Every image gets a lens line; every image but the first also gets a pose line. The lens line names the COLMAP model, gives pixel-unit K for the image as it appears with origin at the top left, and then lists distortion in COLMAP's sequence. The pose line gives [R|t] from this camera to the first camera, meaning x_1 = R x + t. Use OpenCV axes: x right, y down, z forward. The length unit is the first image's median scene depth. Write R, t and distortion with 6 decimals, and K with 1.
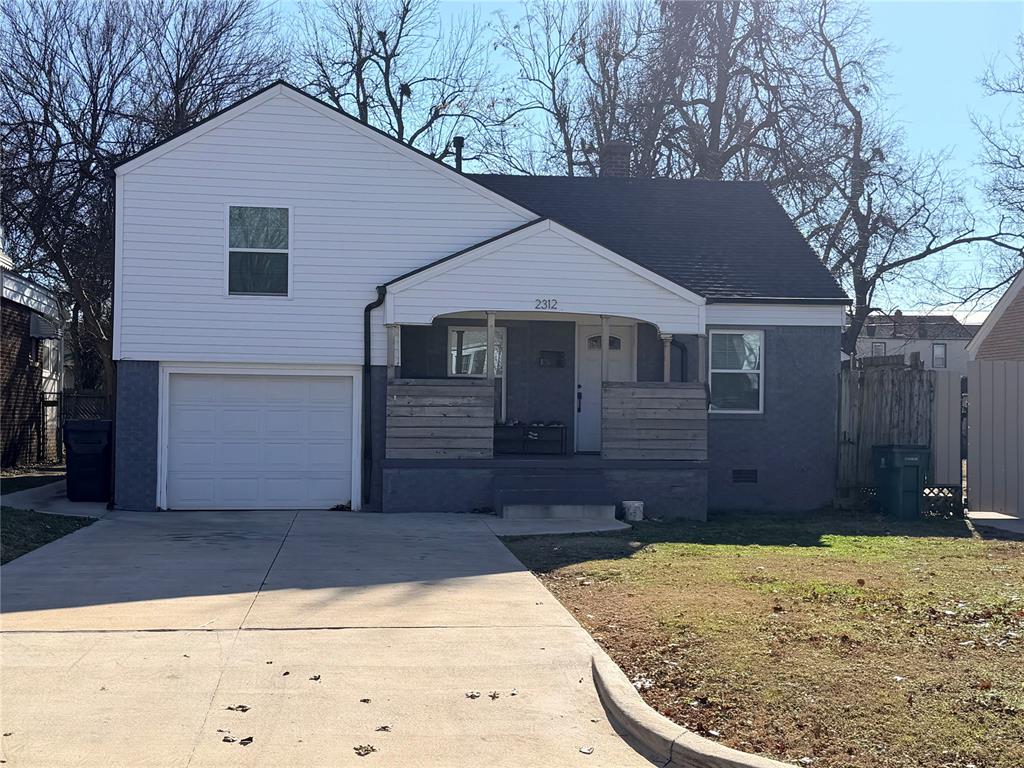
lens RADIAL K [[1331.7, 0, 512.0], [0, 1331.7, 384.0], [0, 0, 1]] dist [0.194322, -0.282943]
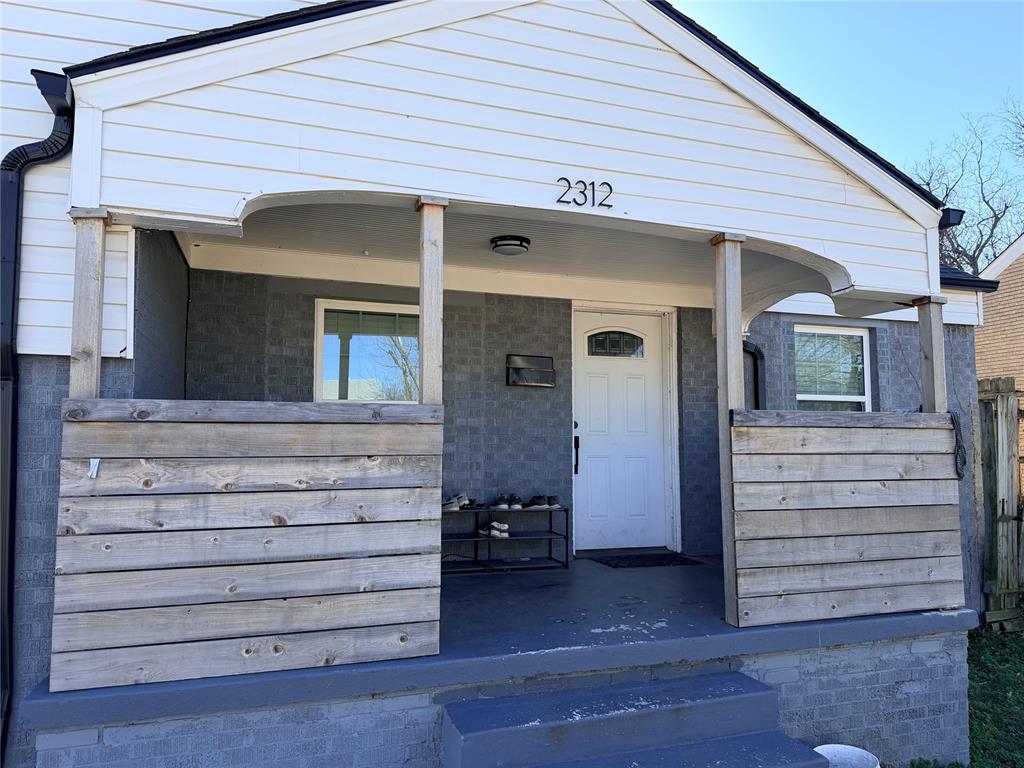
lens RADIAL K [[707.2, 0, 512.0], [0, 707.2, 384.0], [0, 0, 1]] dist [0.088574, -0.113628]
pose [[0.983351, 0.004905, 0.181649, -0.027238], [0.005955, 0.998229, -0.059192, 0.002264], [-0.181617, 0.059288, 0.981580, 0.793911]]
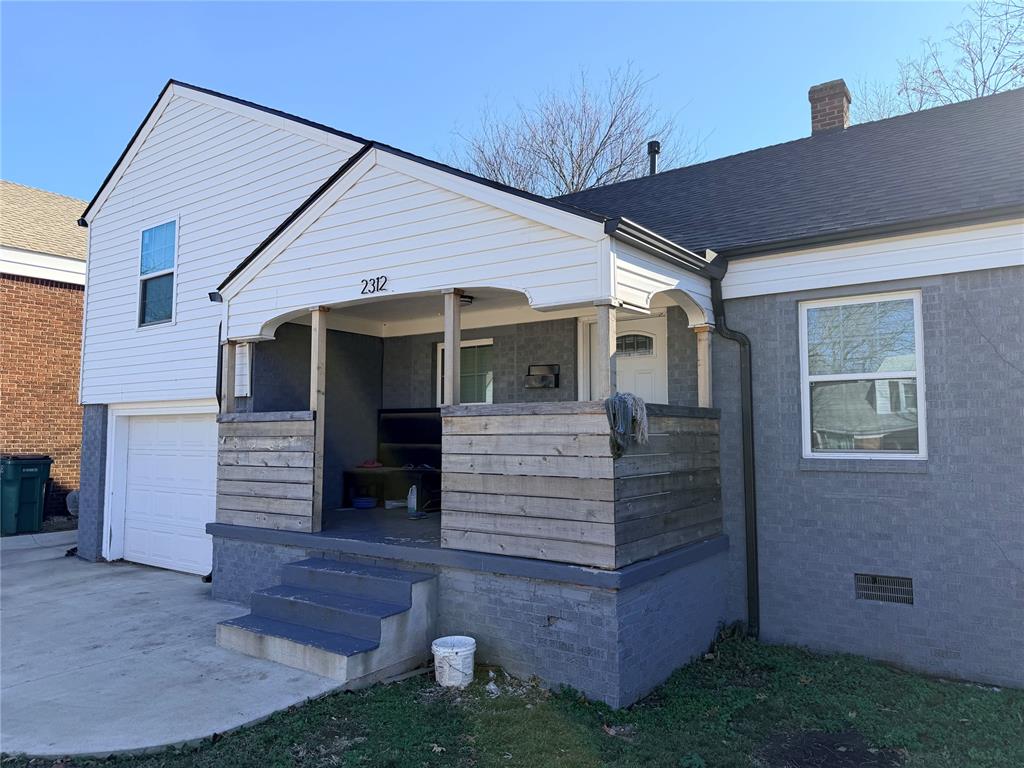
lens RADIAL K [[700.8, 0, 512.0], [0, 700.8, 384.0], [0, 0, 1]] dist [0.207471, -0.339699]
pose [[0.720001, -0.061512, -0.691242, 0.287943], [0.025424, 0.997733, -0.062304, 0.007892], [0.693508, 0.027285, 0.719932, 0.783722]]
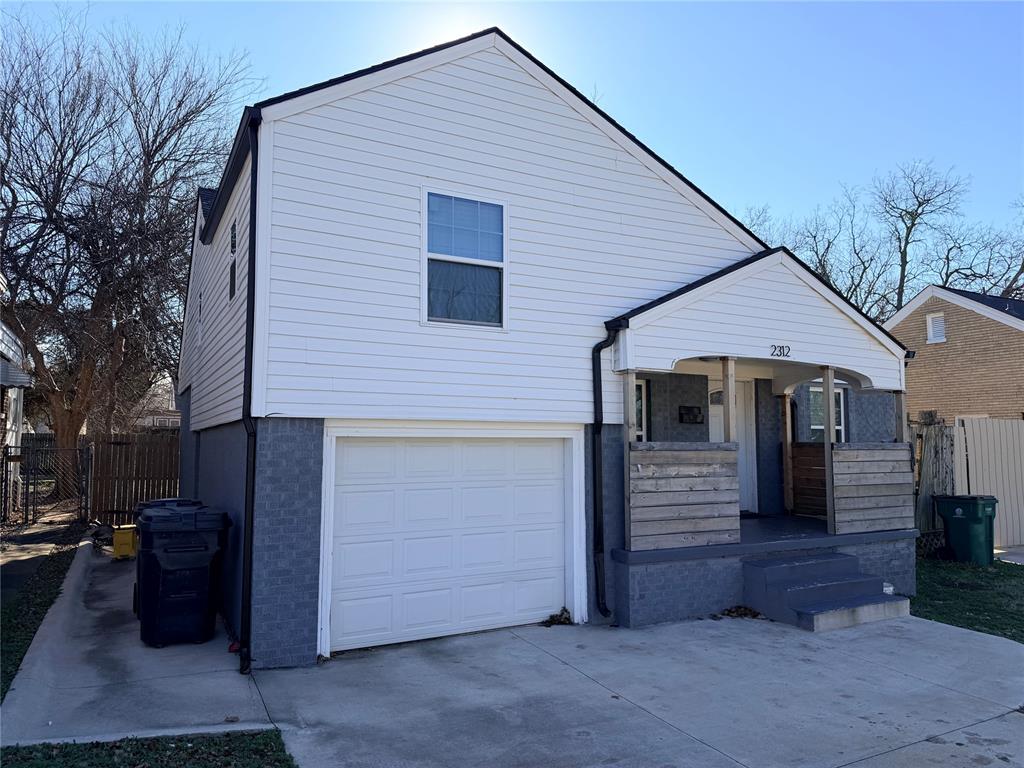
lens RADIAL K [[707.2, 0, 512.0], [0, 707.2, 384.0], [0, 0, 1]] dist [0.088574, -0.113628]
pose [[0.939079, 0.018698, 0.343191, -0.278002], [-0.000247, 0.998555, -0.053730, -0.014401], [-0.343700, 0.050372, 0.937727, 0.617480]]
